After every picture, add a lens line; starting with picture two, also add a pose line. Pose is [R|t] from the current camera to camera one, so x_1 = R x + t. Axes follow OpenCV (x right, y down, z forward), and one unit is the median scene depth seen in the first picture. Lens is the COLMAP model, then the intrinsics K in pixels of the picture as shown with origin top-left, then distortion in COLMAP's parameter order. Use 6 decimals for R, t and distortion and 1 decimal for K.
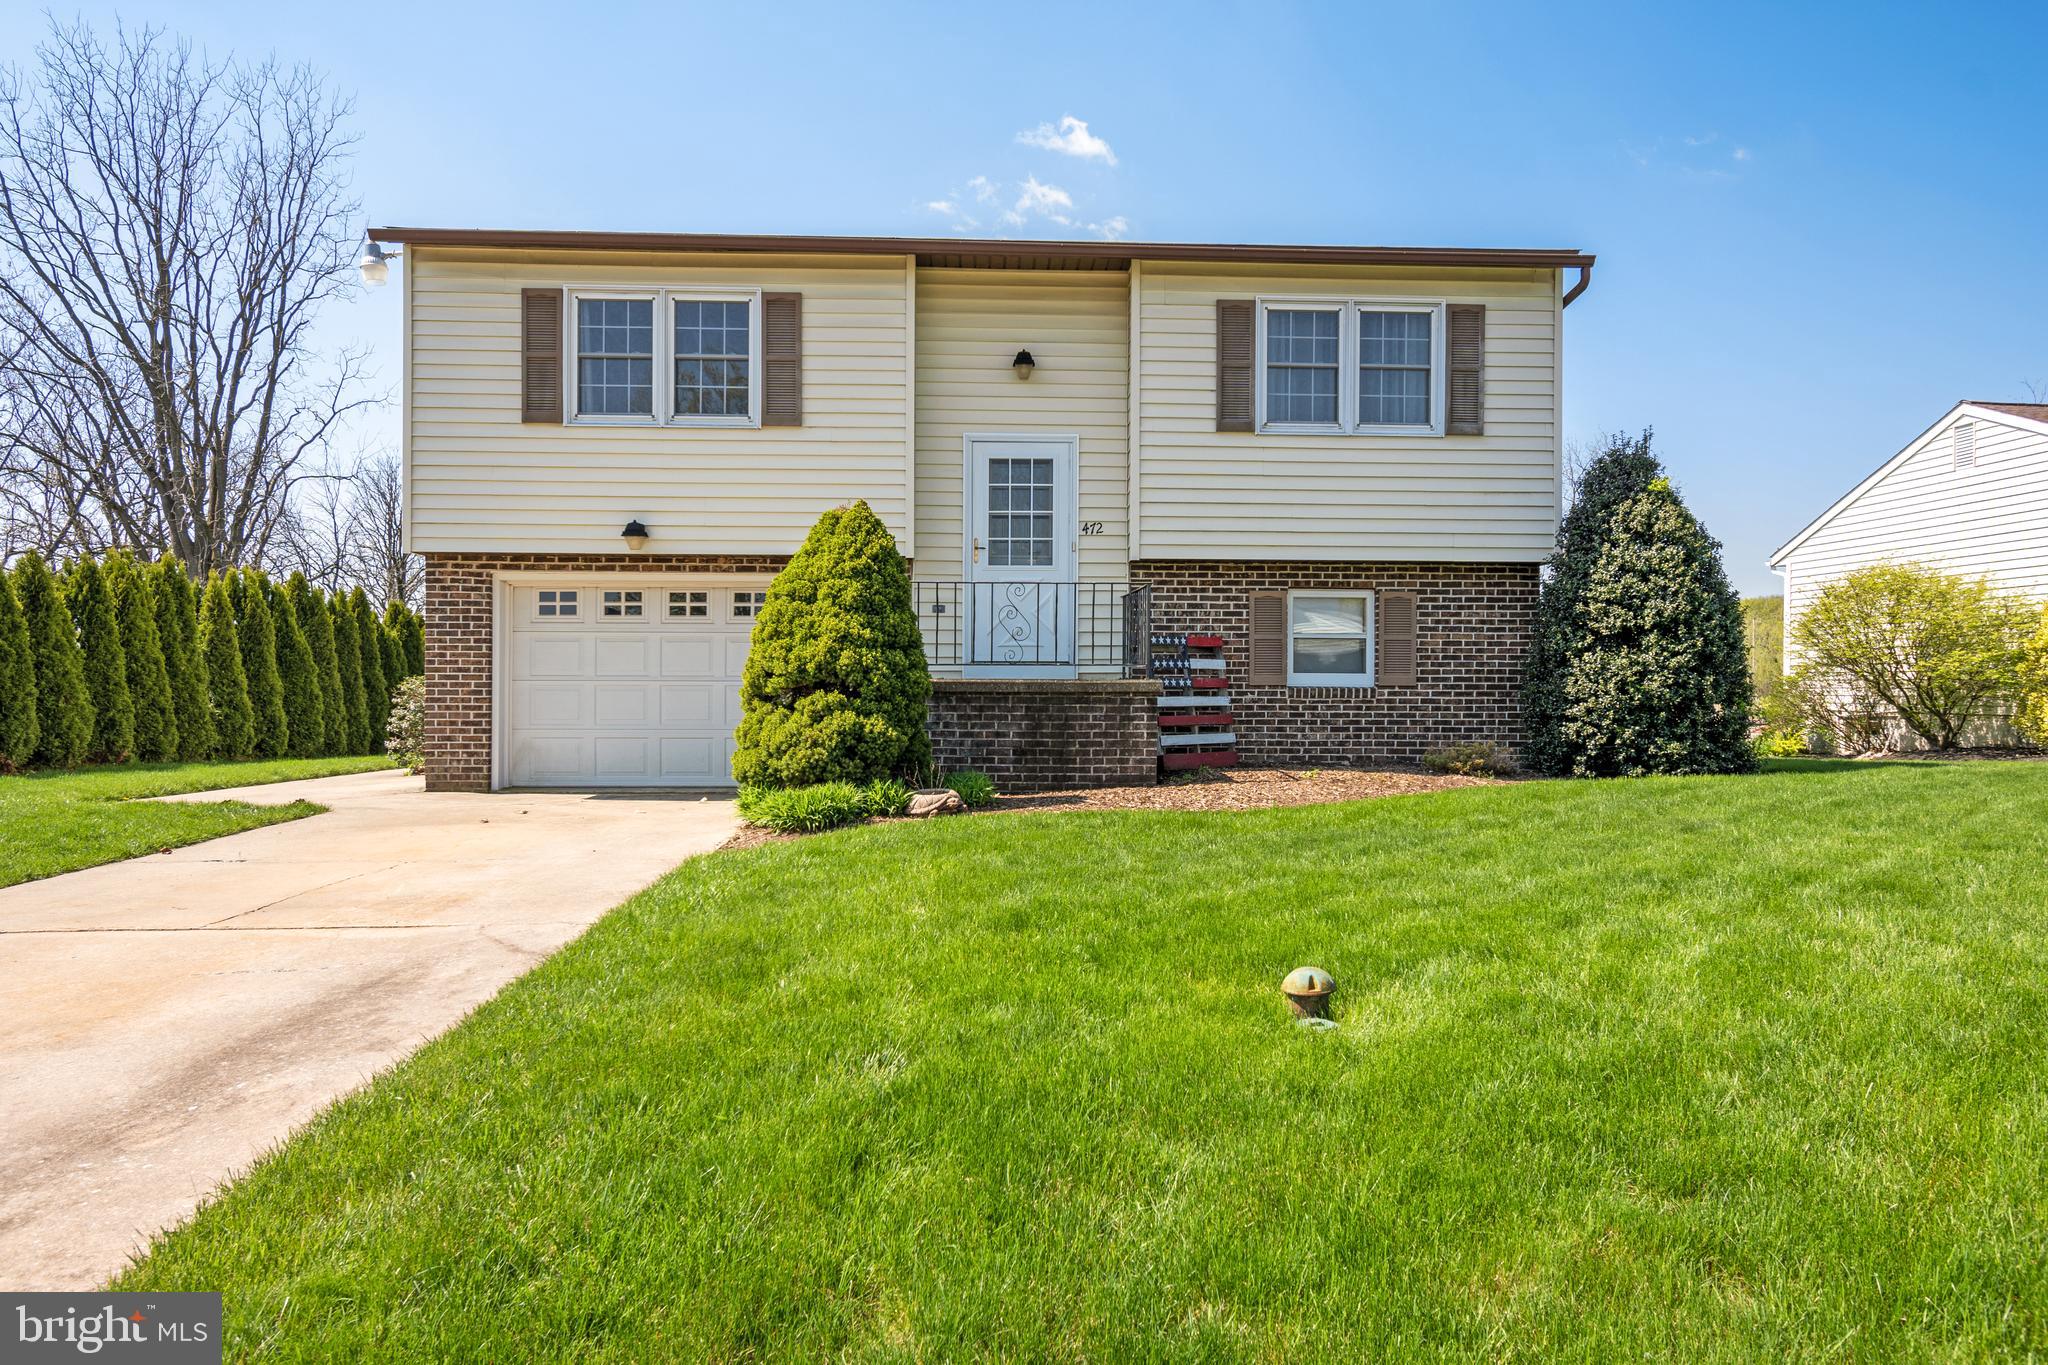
lens RADIAL K [[1328.0, 0, 1005.5], [0, 1328.0, 687.6], [0, 0, 1]] dist [0.004924, 0.002706]
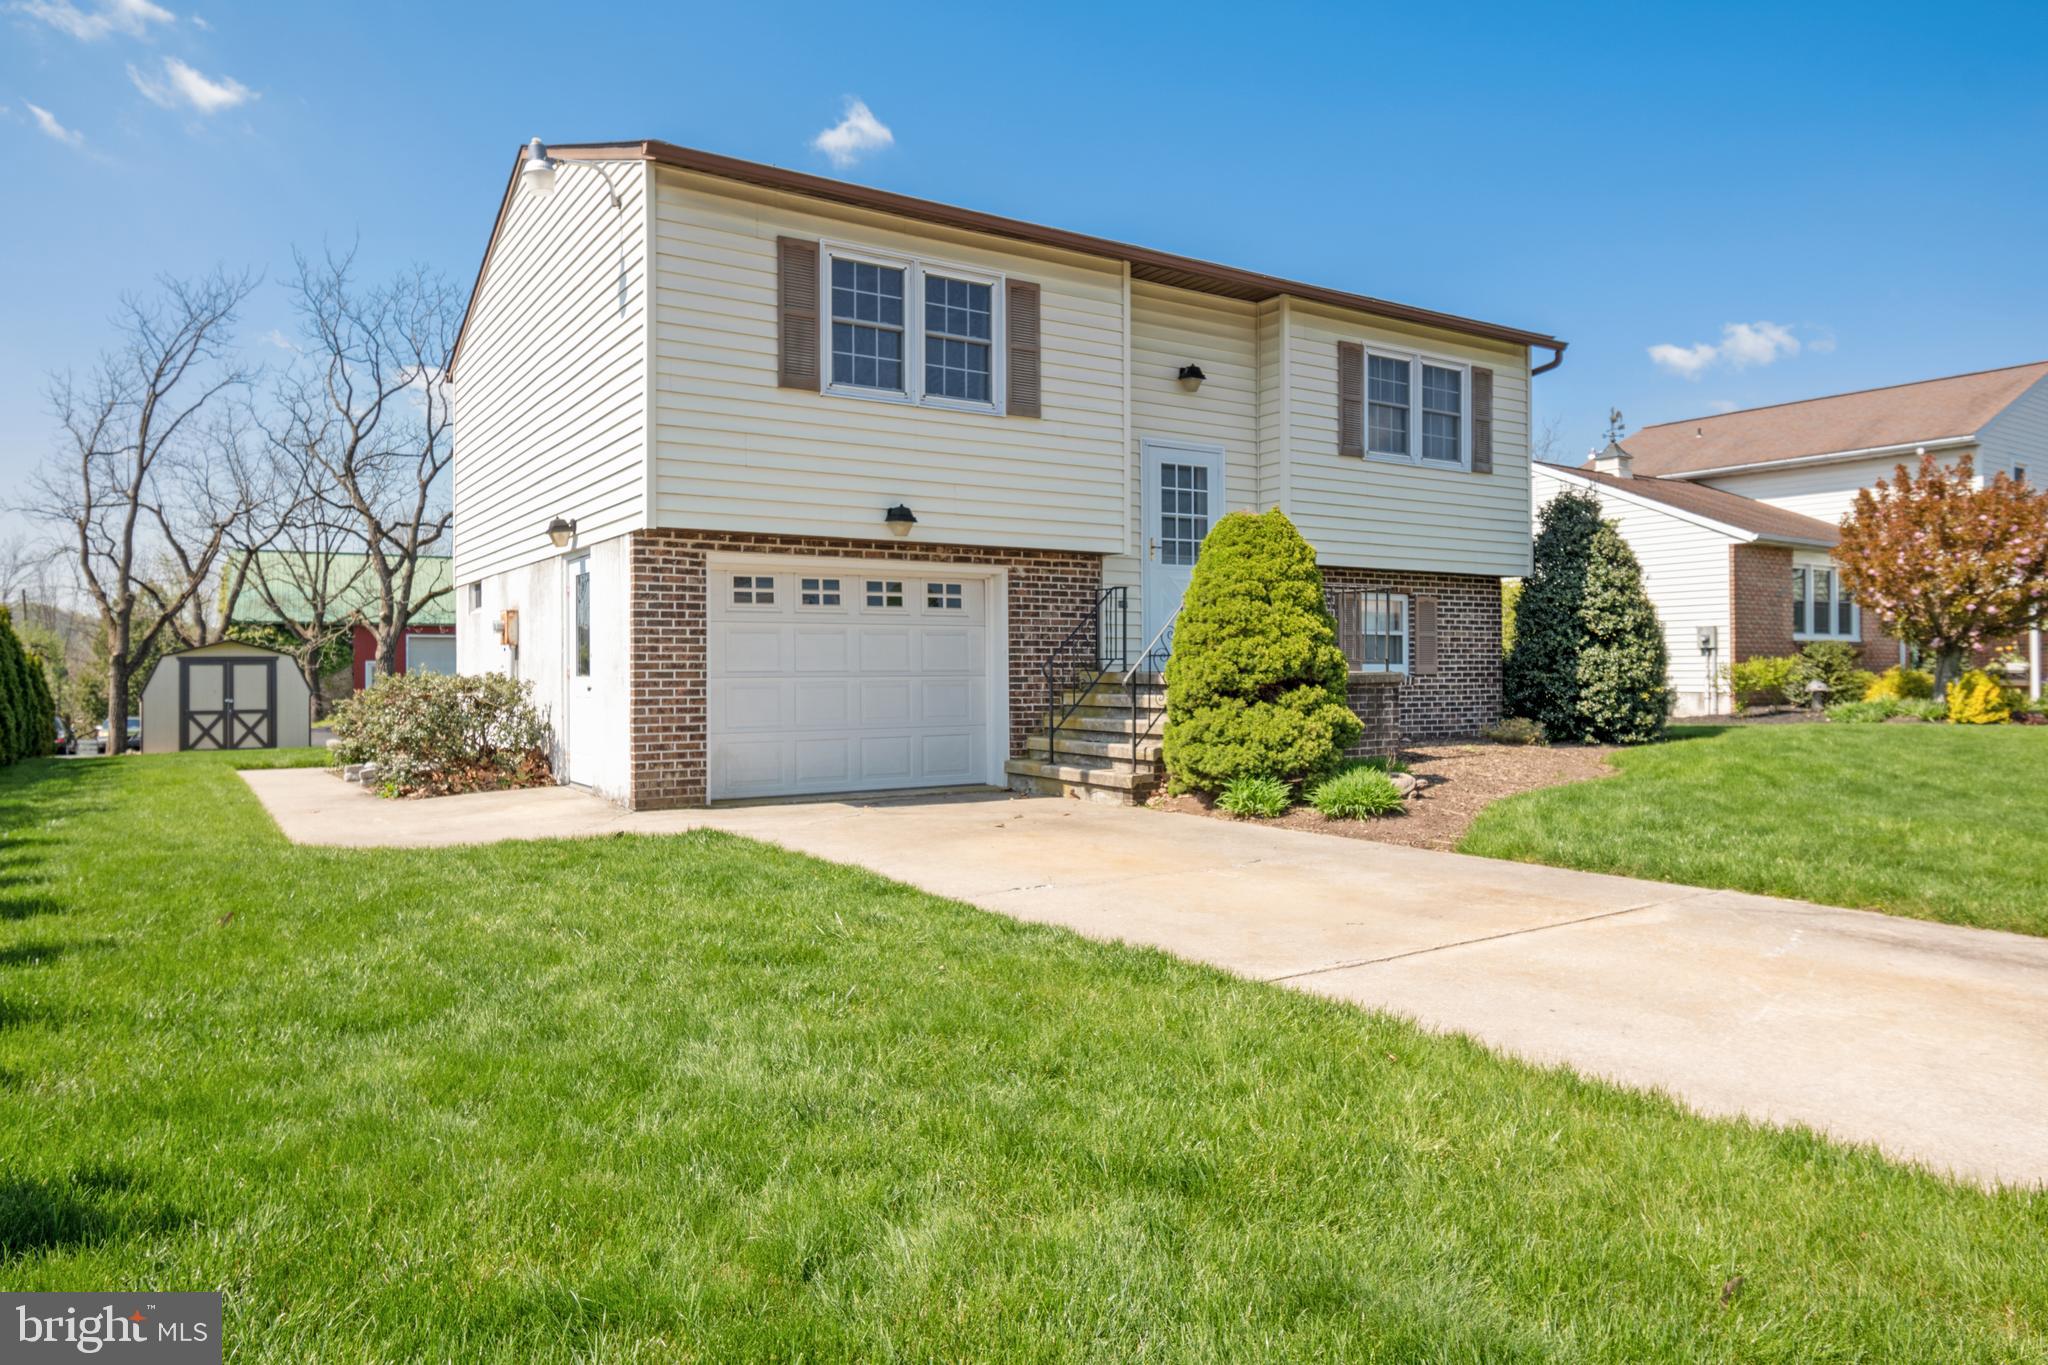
lens RADIAL K [[1328.0, 0, 1012.8], [0, 1328.0, 666.8], [0, 0, 1]] dist [0.004924, 0.002706]
pose [[0.858237, -0.006531, 0.513212, -0.672762], [0.008489, 0.999963, -0.001470, -0.010028], [-0.513183, 0.005619, 0.858261, 0.158861]]
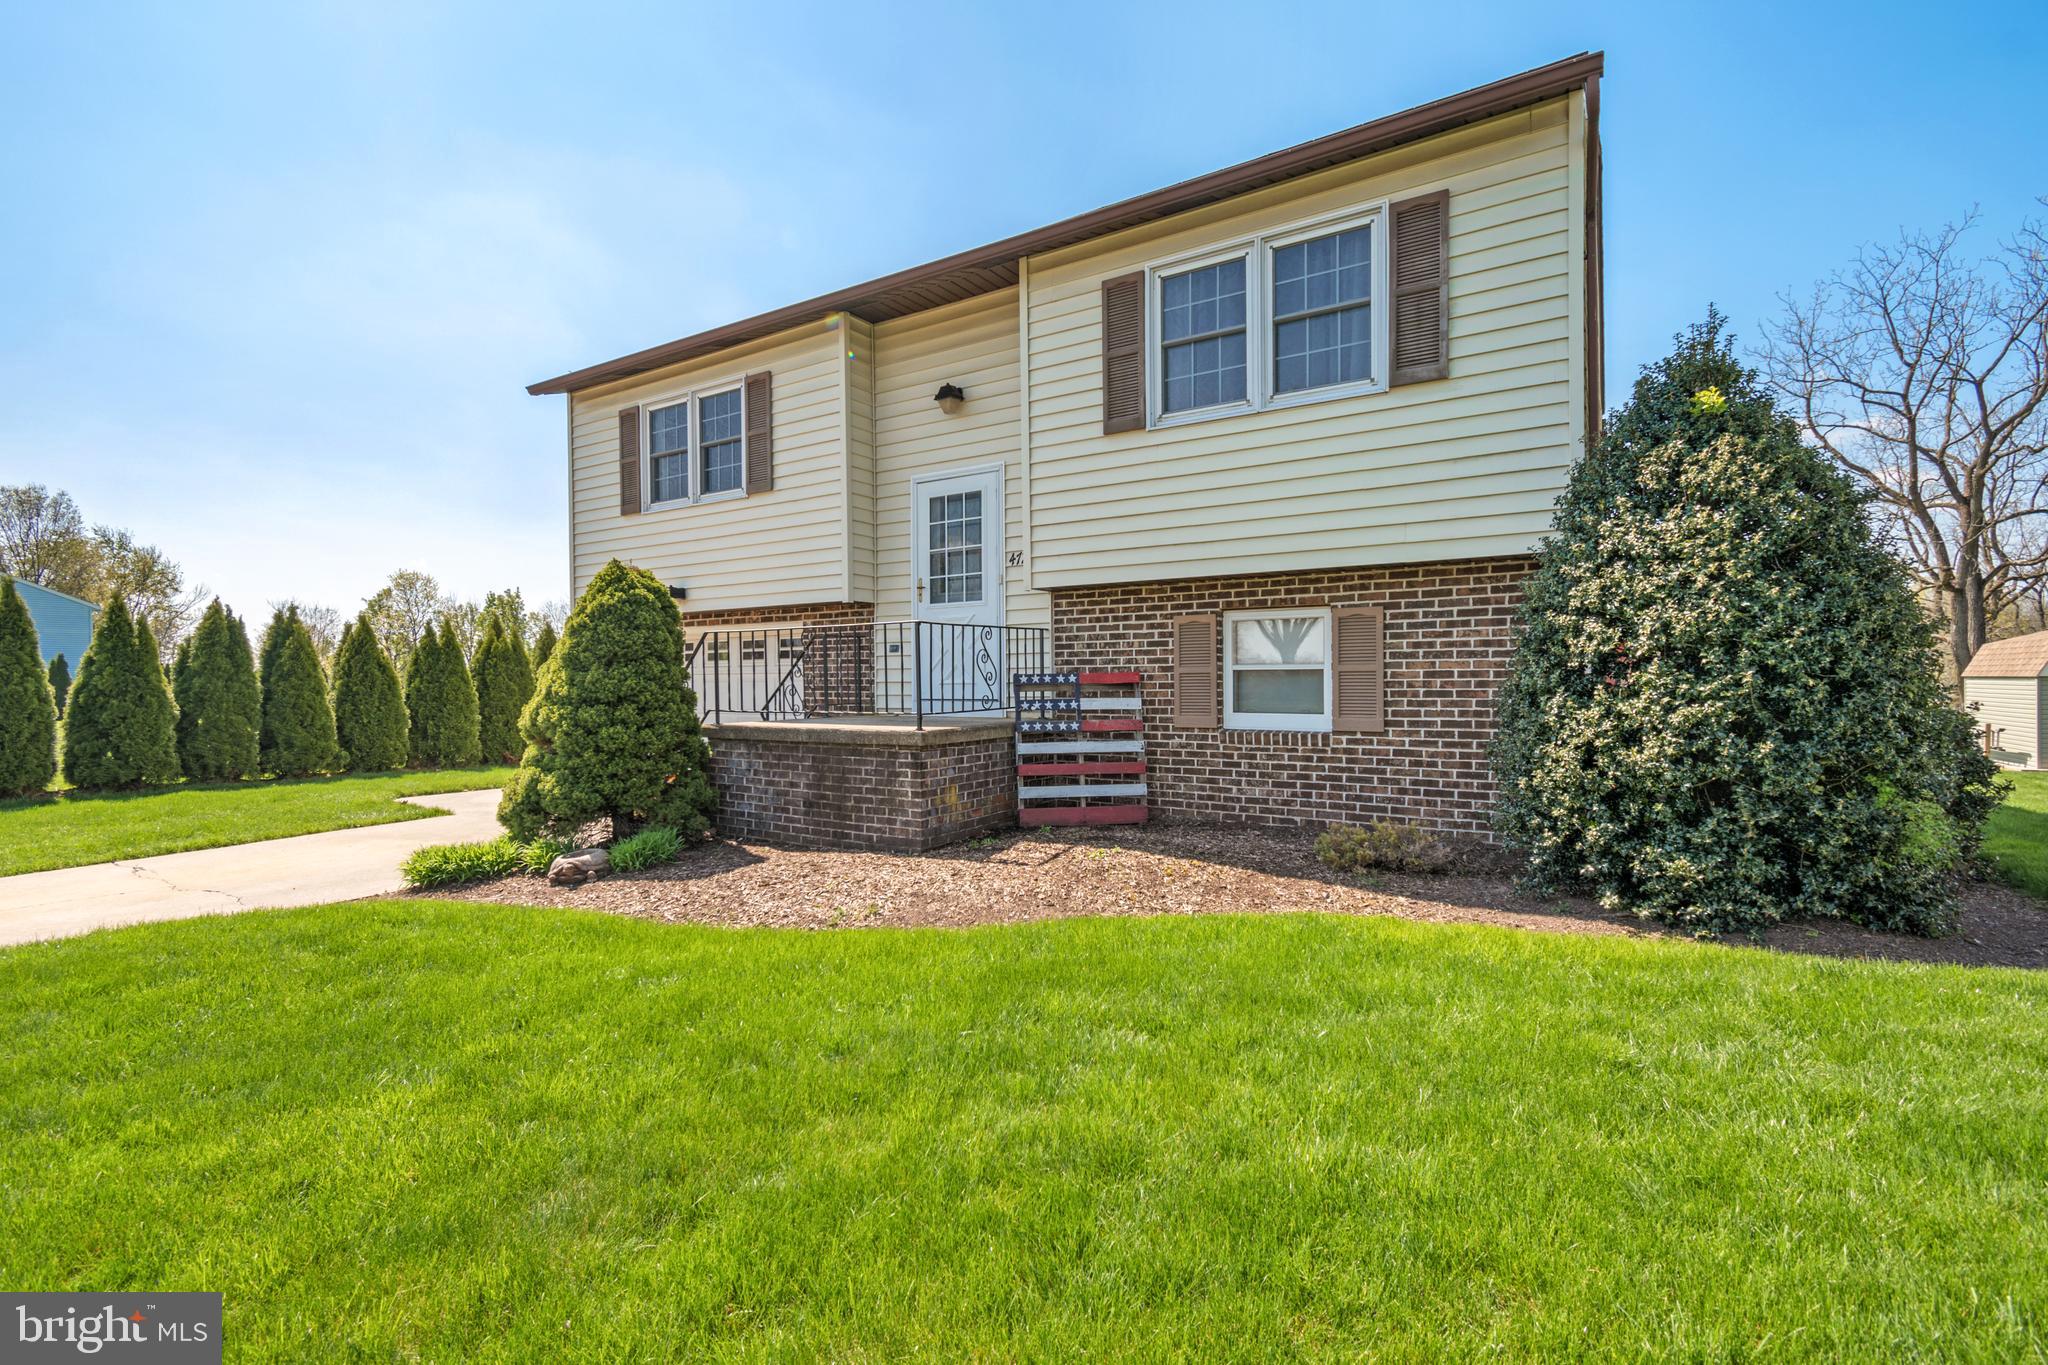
lens RADIAL K [[908.7, 0, 1020.3], [0, 908.7, 685.4], [0, 0, 1]] dist [0.010170, -0.000651]
pose [[0.826109, -0.007130, -0.563466, 0.443870], [0.011887, 0.999918, 0.004775, -0.033547], [0.563385, -0.010643, 0.826126, 0.477960]]
